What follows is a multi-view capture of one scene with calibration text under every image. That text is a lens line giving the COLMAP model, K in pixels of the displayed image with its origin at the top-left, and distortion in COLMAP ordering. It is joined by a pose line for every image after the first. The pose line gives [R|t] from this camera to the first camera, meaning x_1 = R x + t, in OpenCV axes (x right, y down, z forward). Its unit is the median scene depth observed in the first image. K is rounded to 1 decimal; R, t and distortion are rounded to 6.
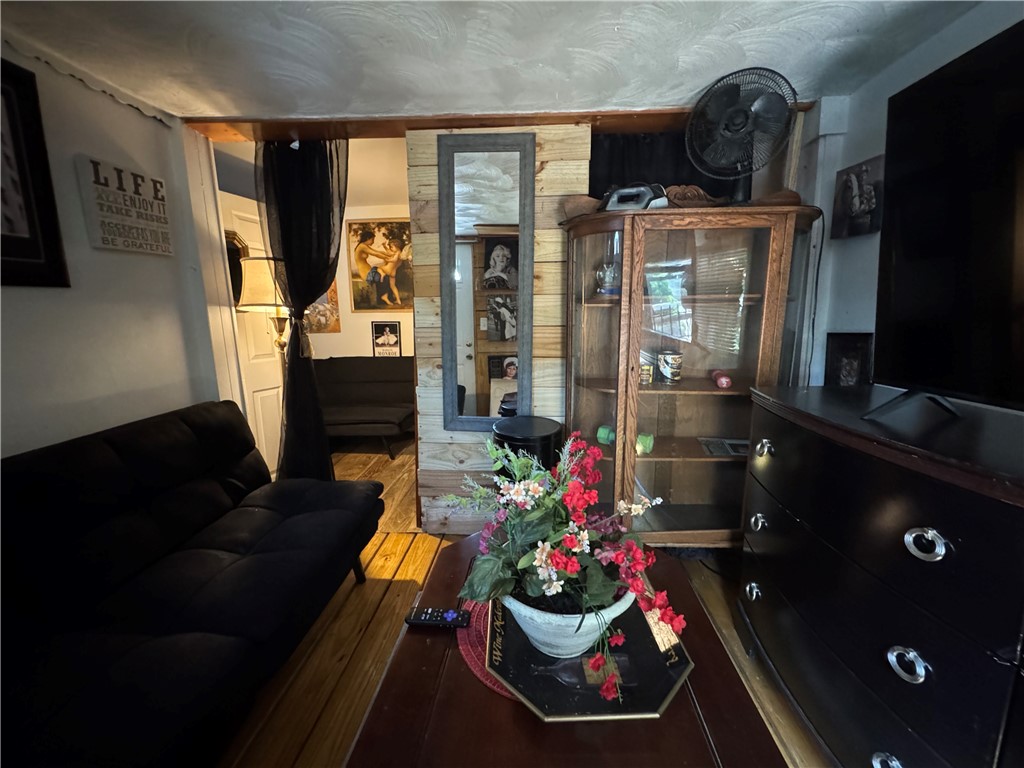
lens RADIAL K [[411.4, 0, 512.0], [0, 411.4, 384.0], [0, 0, 1]] dist [-0.002505, -0.000211]
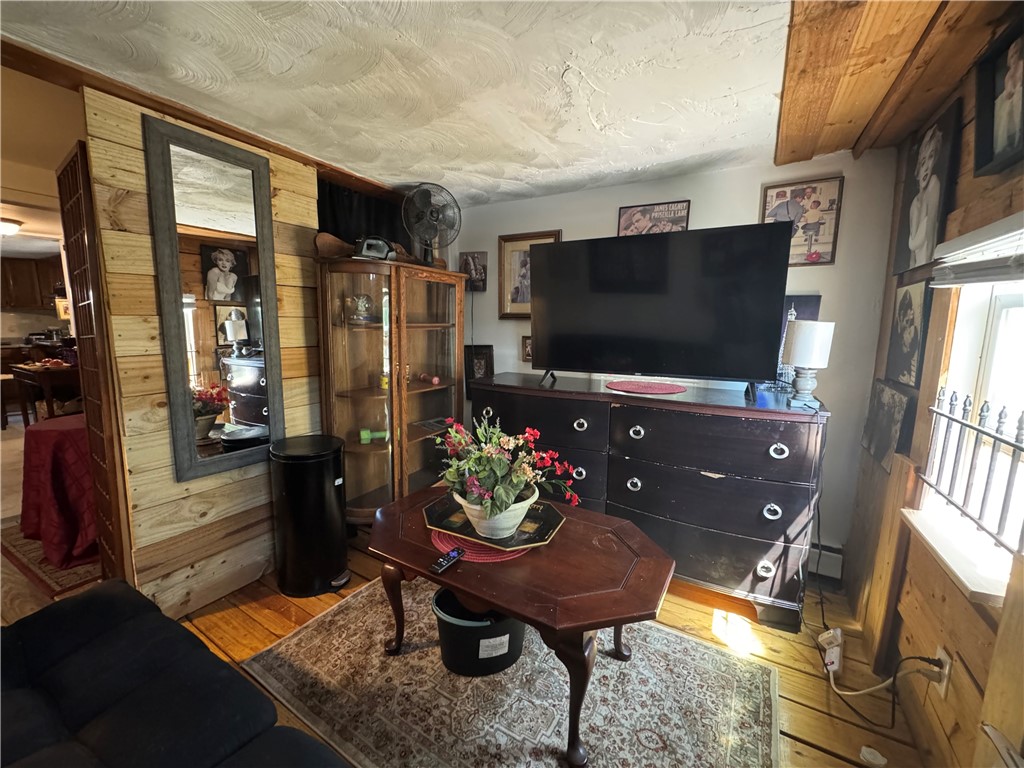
lens RADIAL K [[411.4, 0, 512.0], [0, 411.4, 384.0], [0, 0, 1]] dist [-0.002505, -0.000211]
pose [[0.448157, -0.117998, 0.886133, -0.623916], [0.134845, 0.988831, 0.063476, -0.044887], [-0.883726, 0.091044, 0.459063, 0.056129]]
